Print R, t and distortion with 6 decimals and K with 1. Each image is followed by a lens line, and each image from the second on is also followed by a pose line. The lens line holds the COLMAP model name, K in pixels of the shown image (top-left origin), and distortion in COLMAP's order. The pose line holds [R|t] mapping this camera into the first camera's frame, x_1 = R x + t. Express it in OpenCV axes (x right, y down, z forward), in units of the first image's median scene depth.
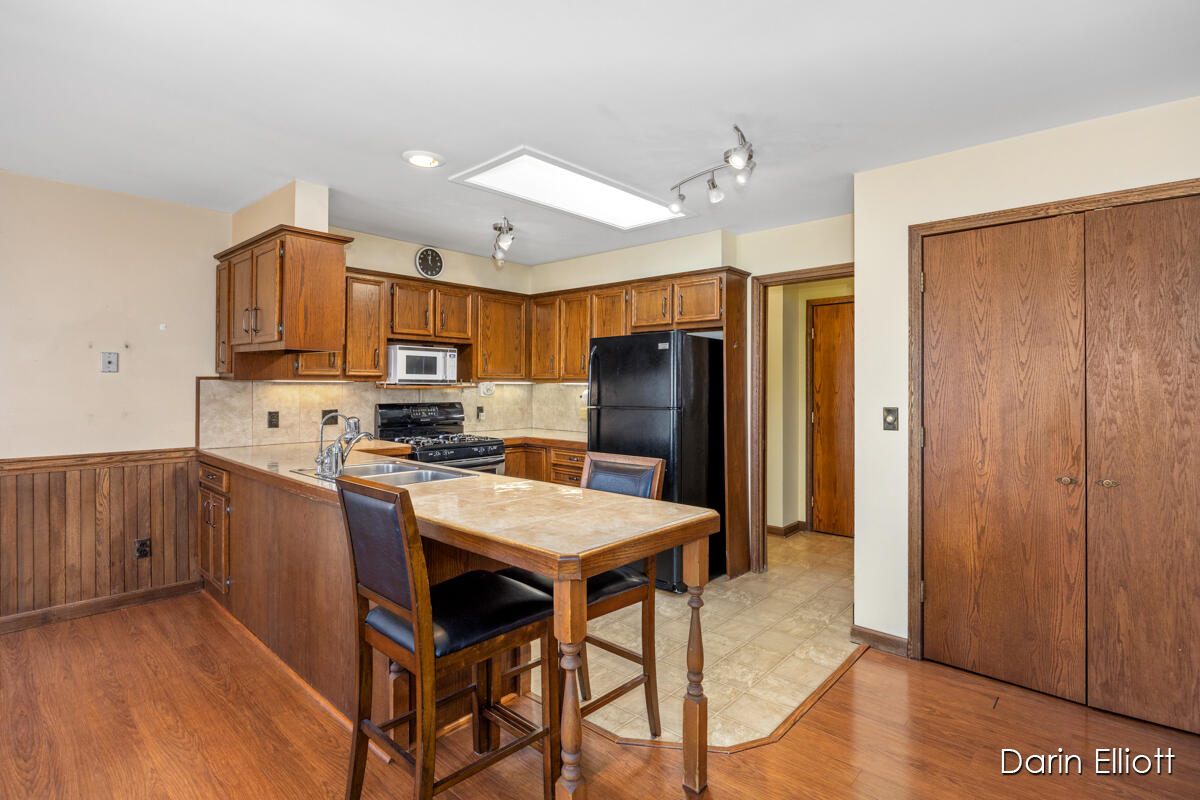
lens RADIAL K [[588.9, 0, 599.1], [0, 588.9, 394.5], [0, 0, 1]] dist [-0.006101, -0.001602]
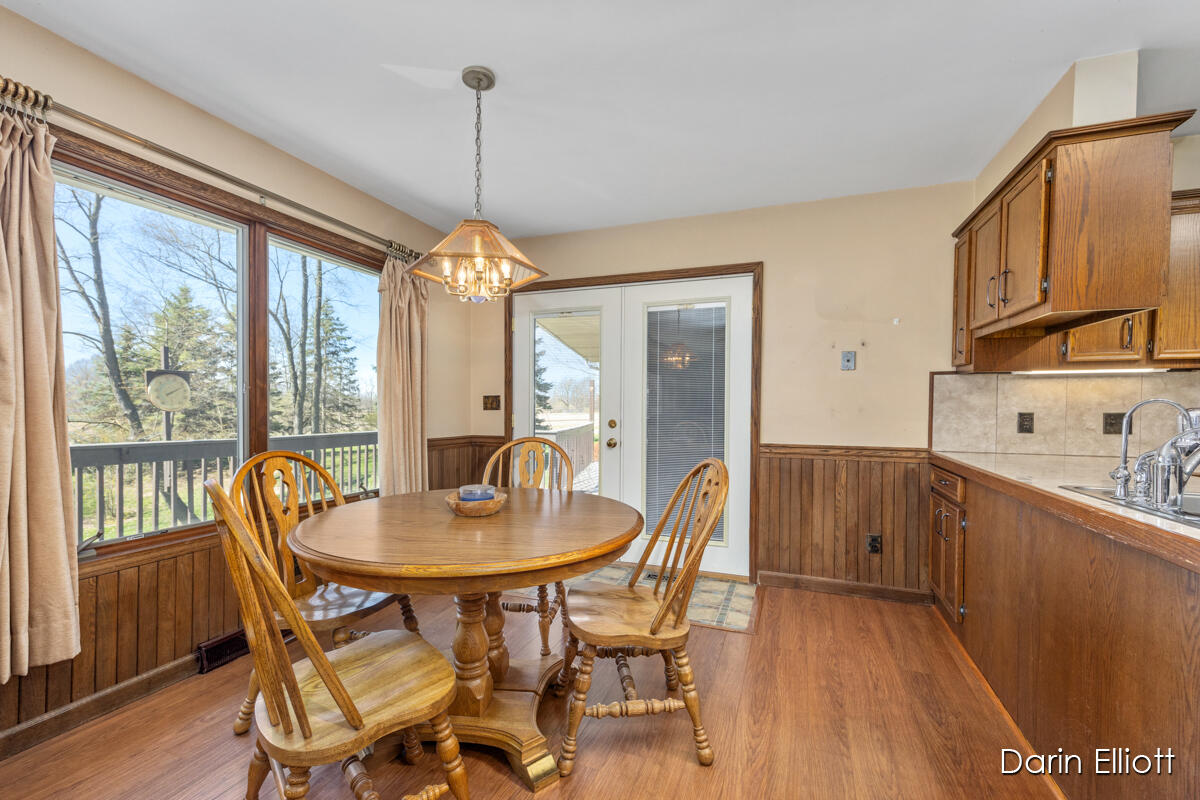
lens RADIAL K [[494.9, 0, 602.6], [0, 494.9, 411.5], [0, 0, 1]] dist [-0.001087, 0.001139]
pose [[0.363105, 0.005017, -0.931735, -0.150473], [-0.017089, 0.999853, -0.001276, 0.042127], [0.931592, 0.016386, 0.363137, 0.242521]]
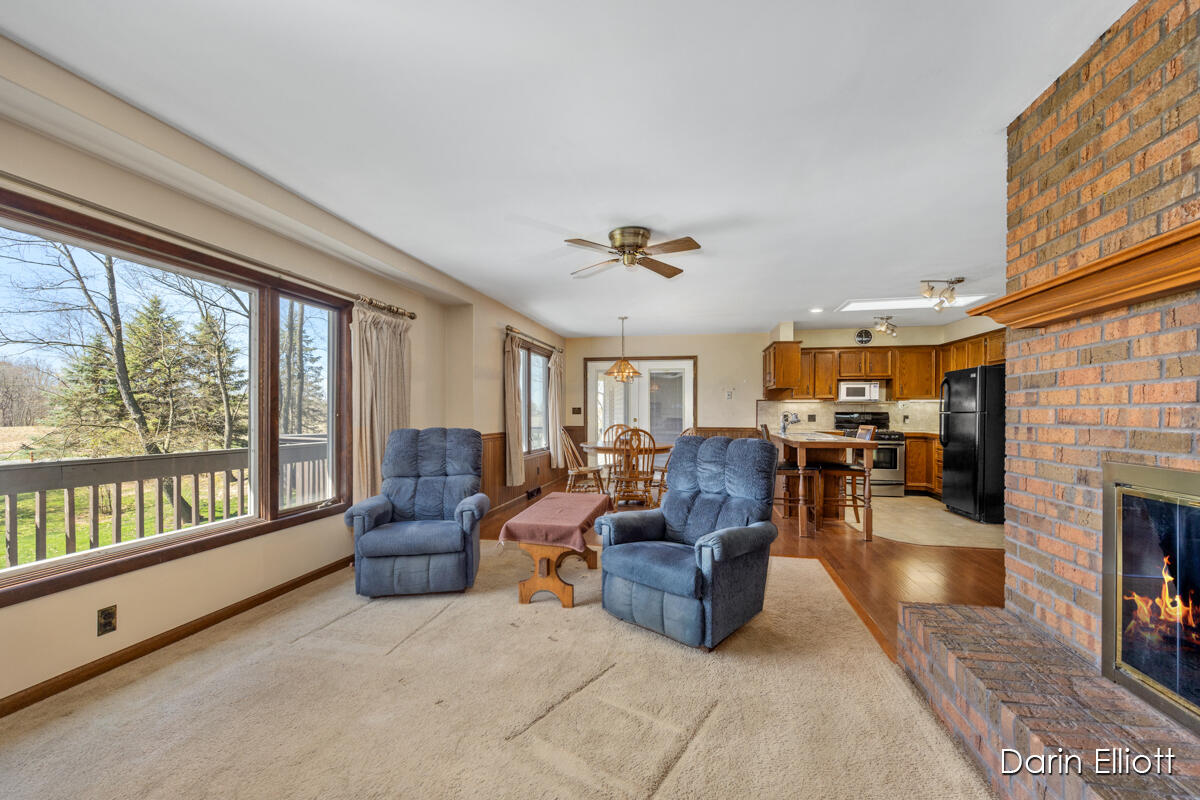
lens RADIAL K [[494.9, 0, 600.8], [0, 494.9, 414.5], [0, 0, 1]] dist [-0.001087, 0.001139]
pose [[0.514300, 0.002750, -0.857606, 0.809905], [-0.012146, 0.999918, -0.004078, 0.050700], [0.857524, 0.012514, 0.514291, -0.681866]]
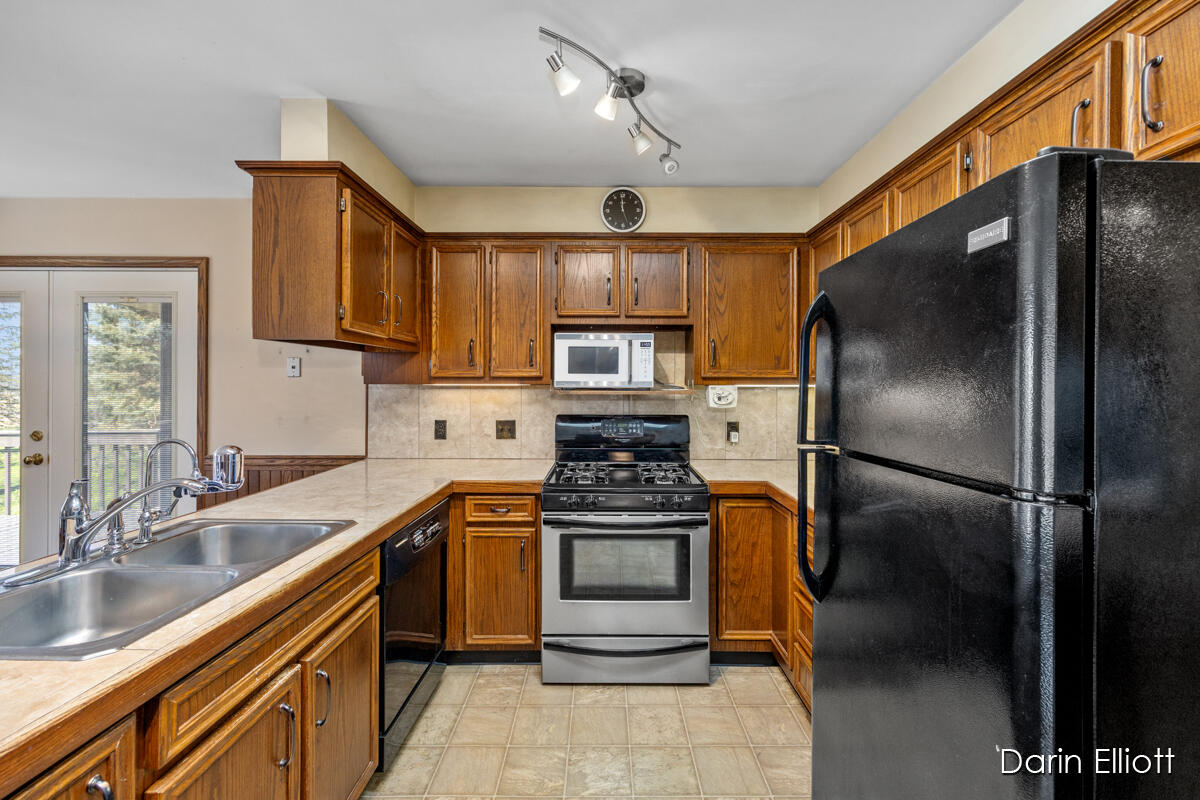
lens RADIAL K [[494.9, 0, 608.2], [0, 494.9, 390.1], [0, 0, 1]] dist [-0.001087, 0.001139]
pose [[0.671199, 0.001984, -0.741275, 0.161629], [-0.011121, 0.999911, -0.007394, -0.013843], [0.741194, 0.013206, 0.671161, 0.765868]]
